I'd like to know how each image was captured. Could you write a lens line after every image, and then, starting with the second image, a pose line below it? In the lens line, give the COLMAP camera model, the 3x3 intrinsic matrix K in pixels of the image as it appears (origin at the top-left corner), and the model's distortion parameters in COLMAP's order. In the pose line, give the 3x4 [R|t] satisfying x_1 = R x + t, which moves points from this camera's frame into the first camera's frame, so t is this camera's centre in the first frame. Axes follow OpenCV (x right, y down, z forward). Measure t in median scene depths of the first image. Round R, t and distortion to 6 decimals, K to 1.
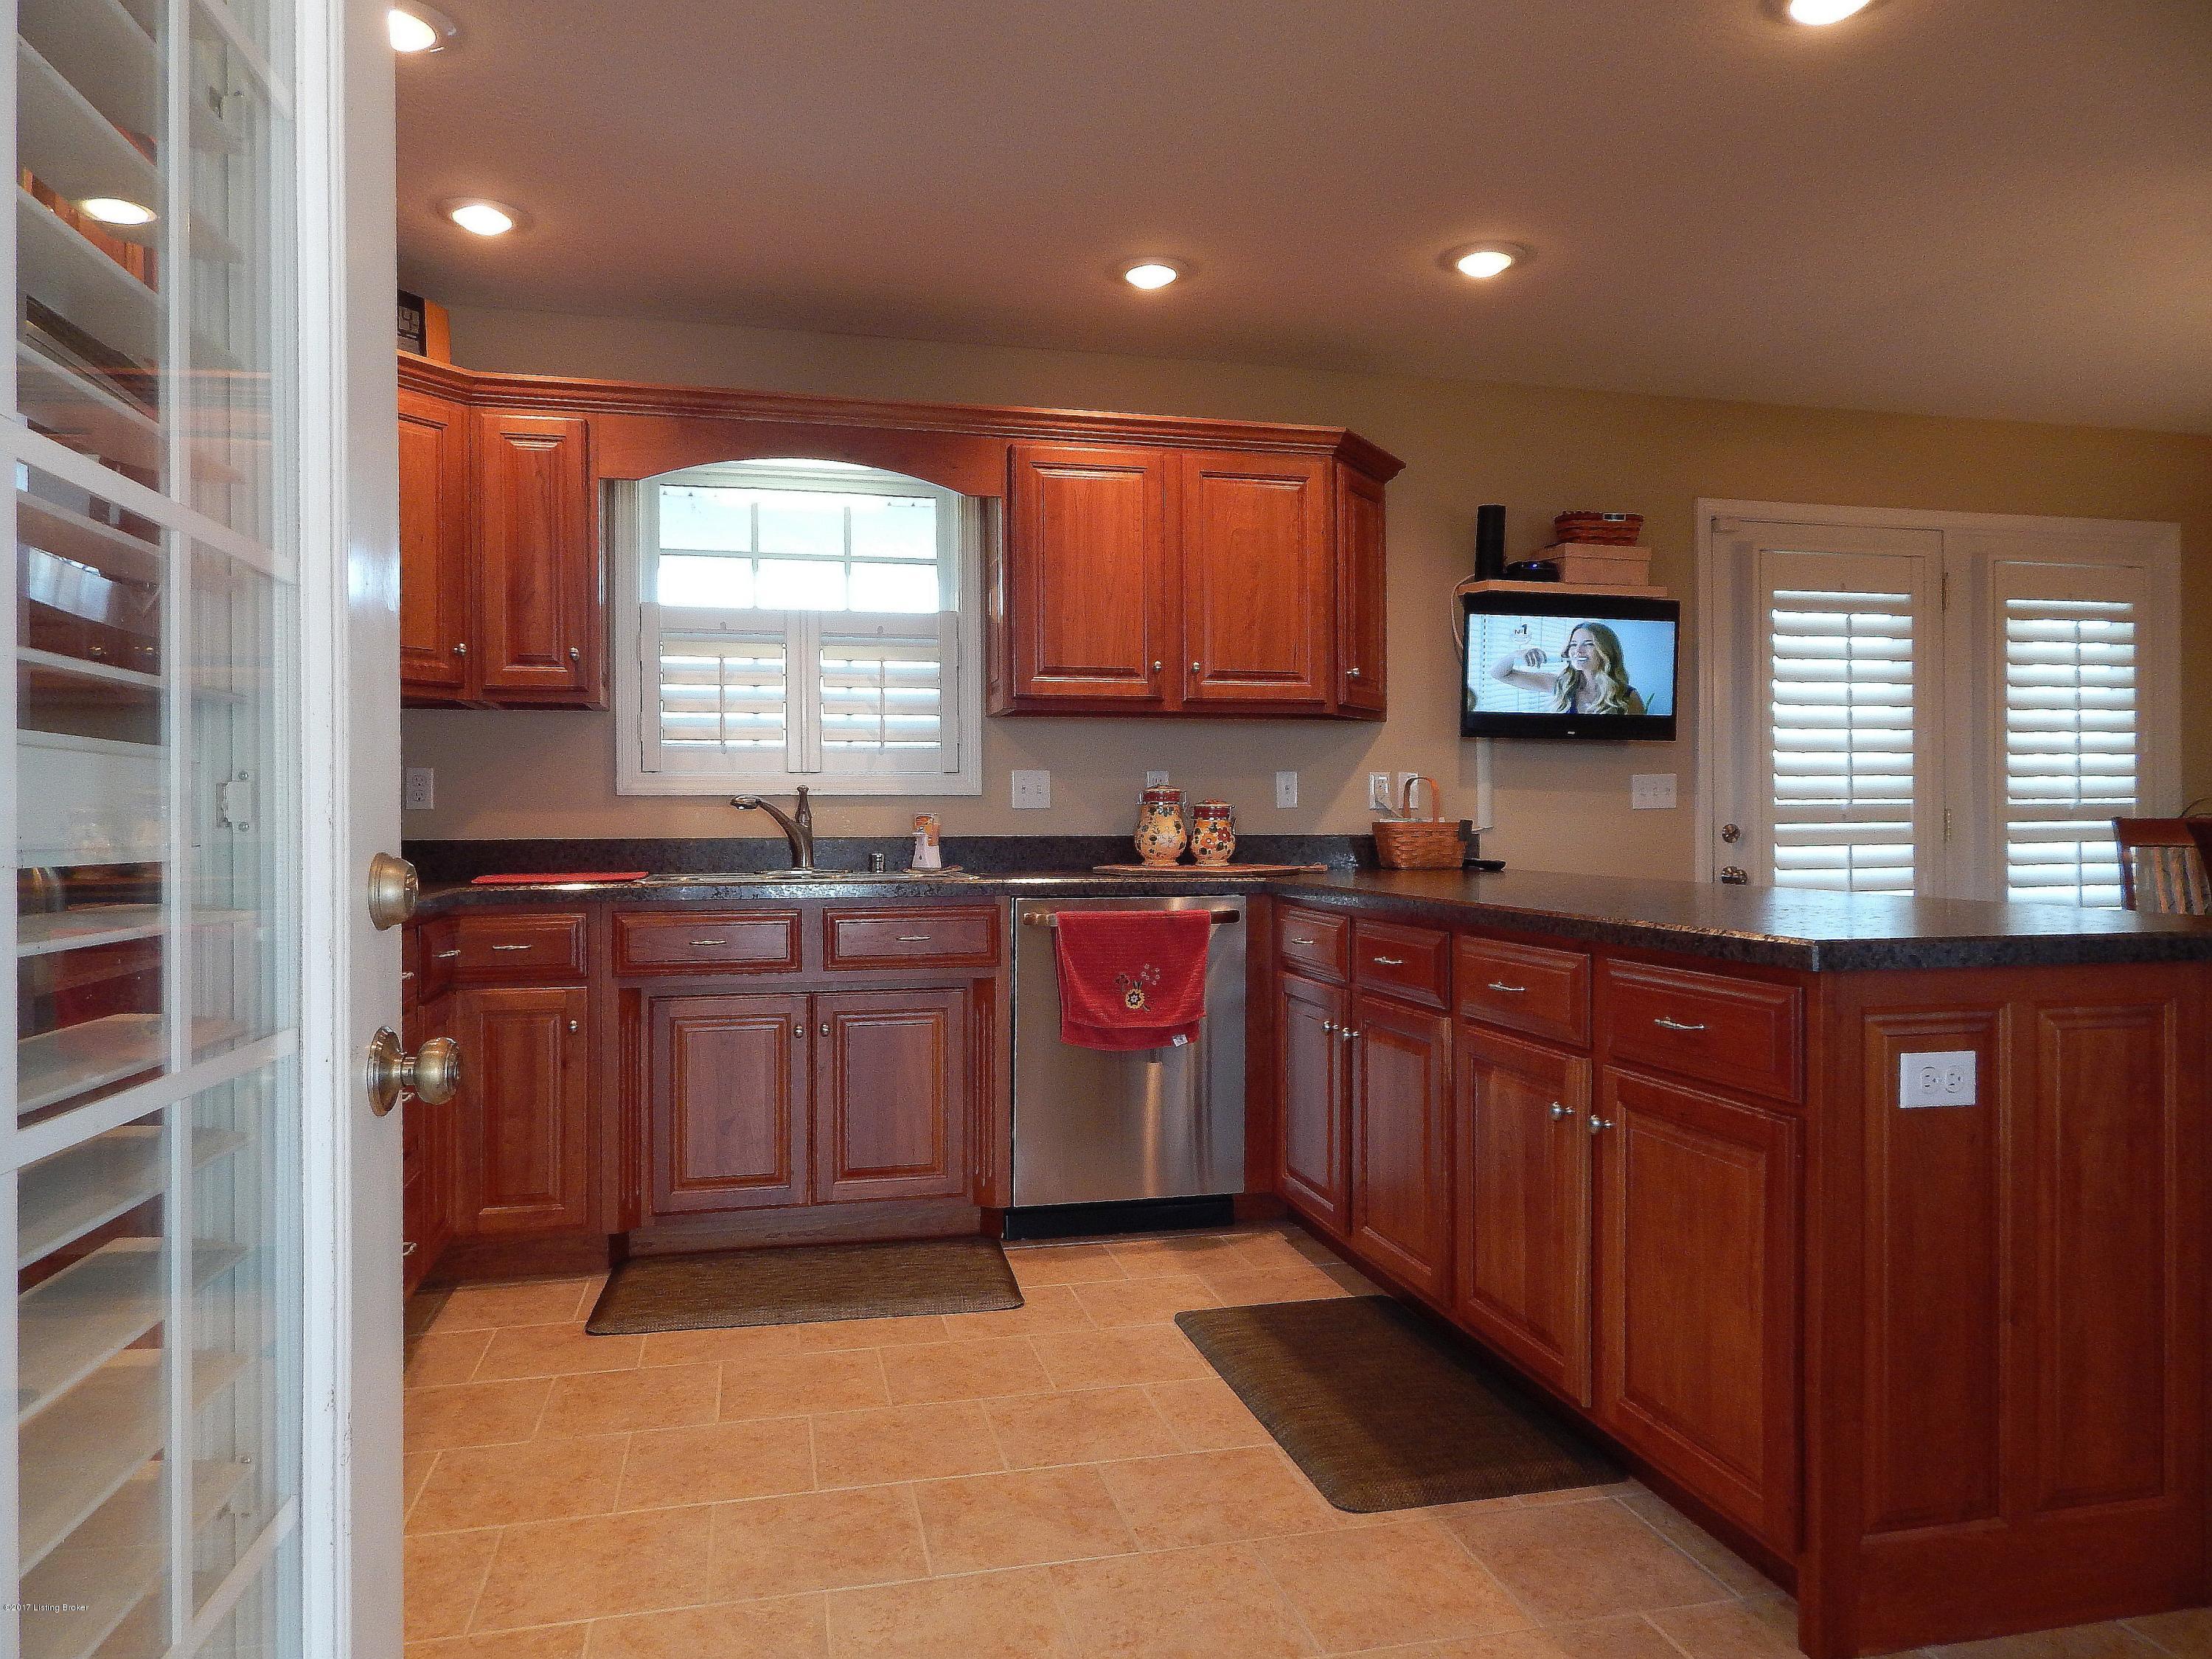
lens RADIAL K [[1460.1, 0, 1104.3], [0, 1460.1, 840.4], [0, 0, 1]] dist [0.013909, -0.018888]
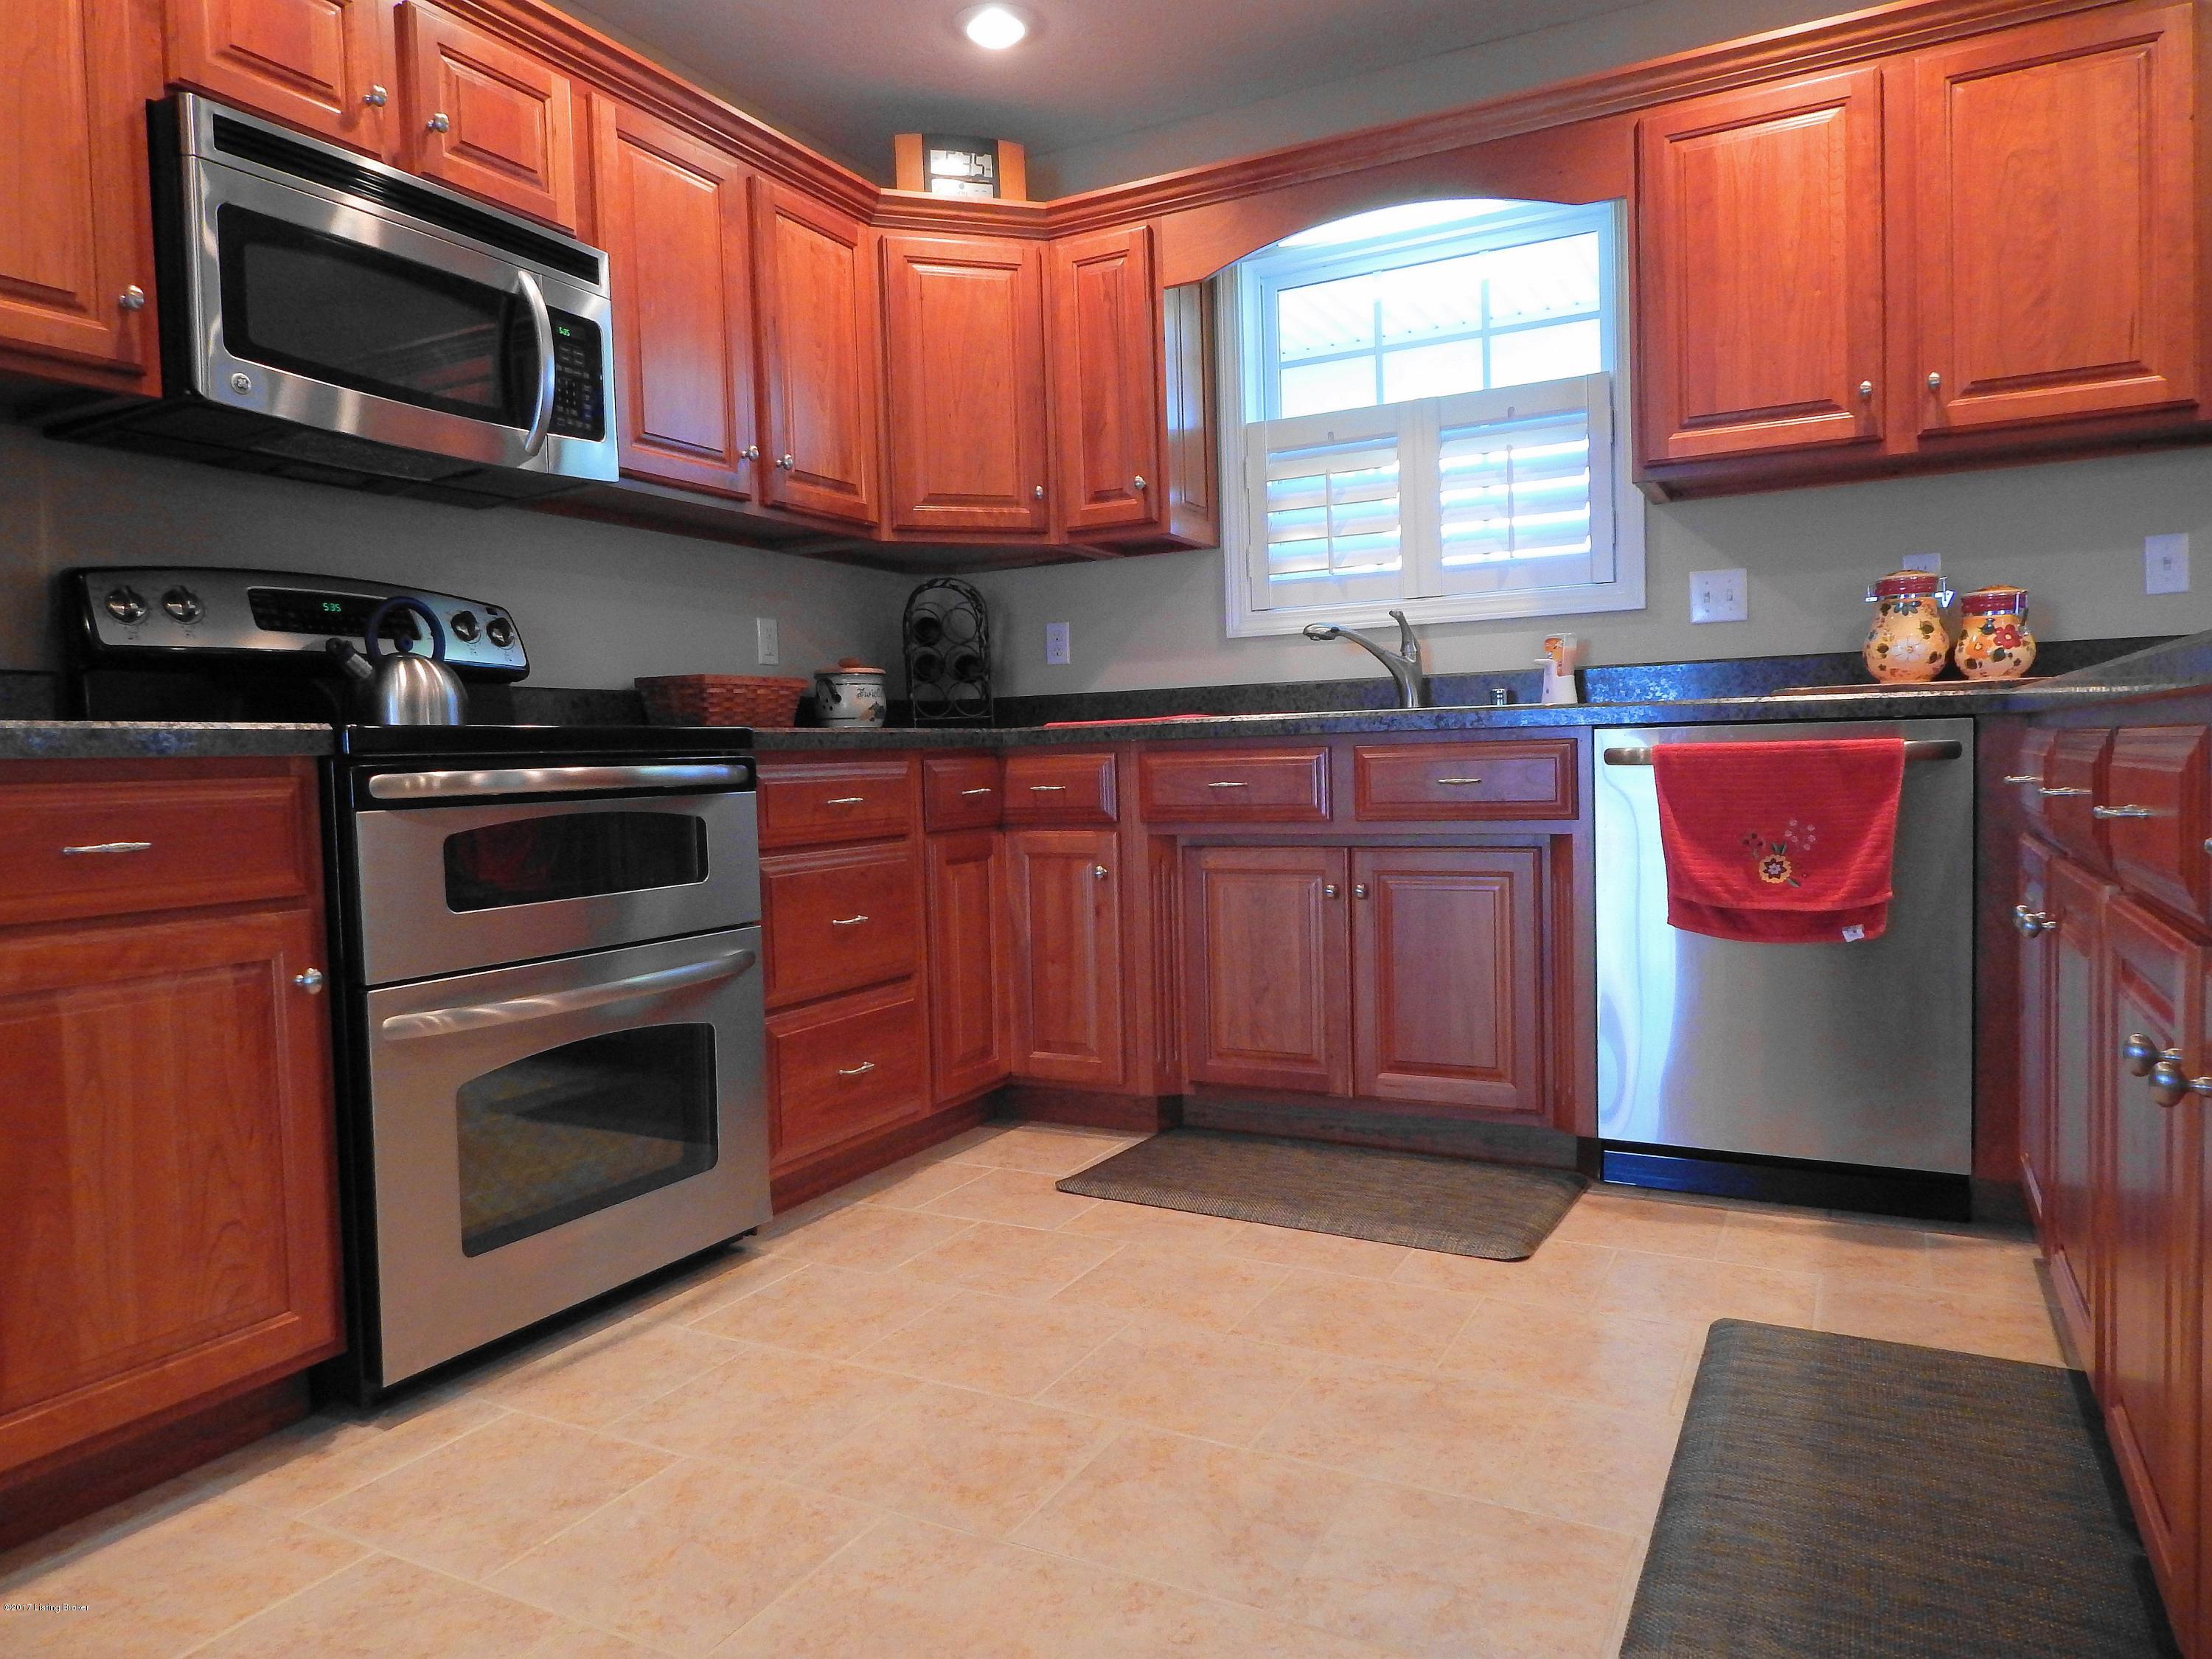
lens RADIAL K [[1460.1, 0, 1109.5], [0, 1460.1, 827.3], [0, 0, 1]] dist [0.013909, -0.018888]
pose [[0.747200, 0.012783, -0.664476, 0.248622], [0.015693, 0.999197, 0.036869, 0.058361], [0.664414, -0.037977, 0.746400, 0.274557]]
